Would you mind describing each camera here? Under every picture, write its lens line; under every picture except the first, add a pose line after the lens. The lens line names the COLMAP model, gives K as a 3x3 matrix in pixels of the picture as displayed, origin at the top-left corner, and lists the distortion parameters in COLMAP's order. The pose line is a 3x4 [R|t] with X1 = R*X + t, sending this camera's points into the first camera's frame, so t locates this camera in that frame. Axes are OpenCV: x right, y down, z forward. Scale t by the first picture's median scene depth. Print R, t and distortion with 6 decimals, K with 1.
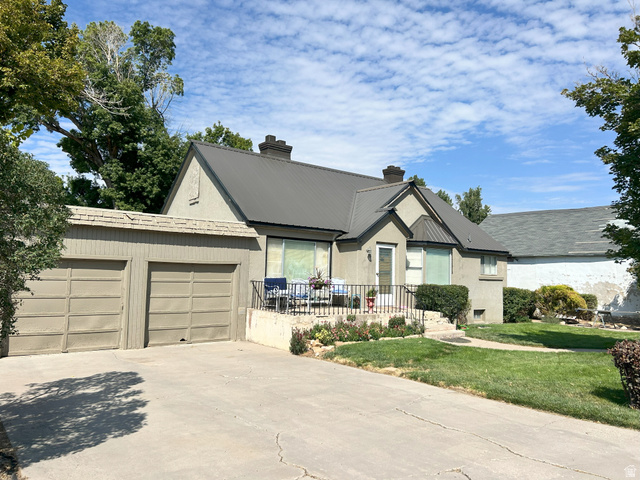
lens RADIAL K [[481.3, 0, 320.0], [0, 481.3, 240.0], [0, 0, 1]] dist [0.057162, -0.068157]
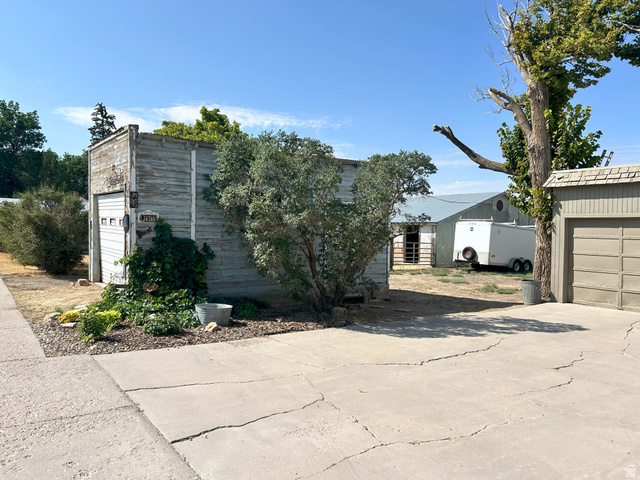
lens RADIAL K [[481.3, 0, 320.0], [0, 481.3, 240.0], [0, 0, 1]] dist [0.057162, -0.068157]
pose [[-0.031105, -0.000374, -0.999516, 0.417342], [0.064502, 0.997915, -0.002380, 0.037471], [0.997433, -0.064545, -0.031016, 0.329907]]
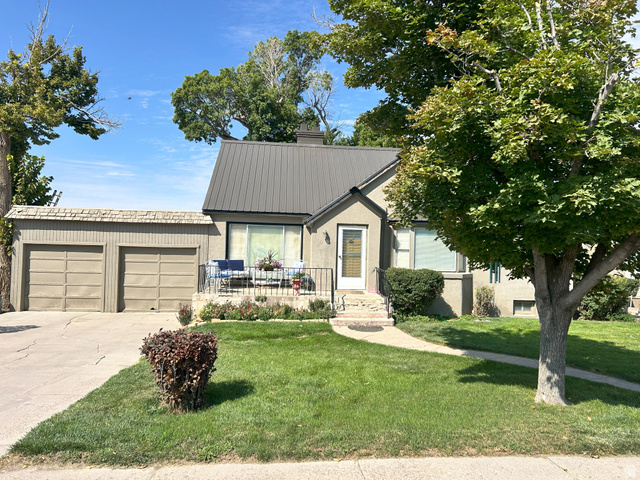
lens RADIAL K [[481.3, 0, 320.0], [0, 481.3, 240.0], [0, 0, 1]] dist [0.057162, -0.068157]
pose [[0.835488, -0.014129, -0.549326, 0.703355], [0.036065, 0.998924, 0.029160, 0.008125], [0.548323, -0.044174, 0.835099, 0.189438]]
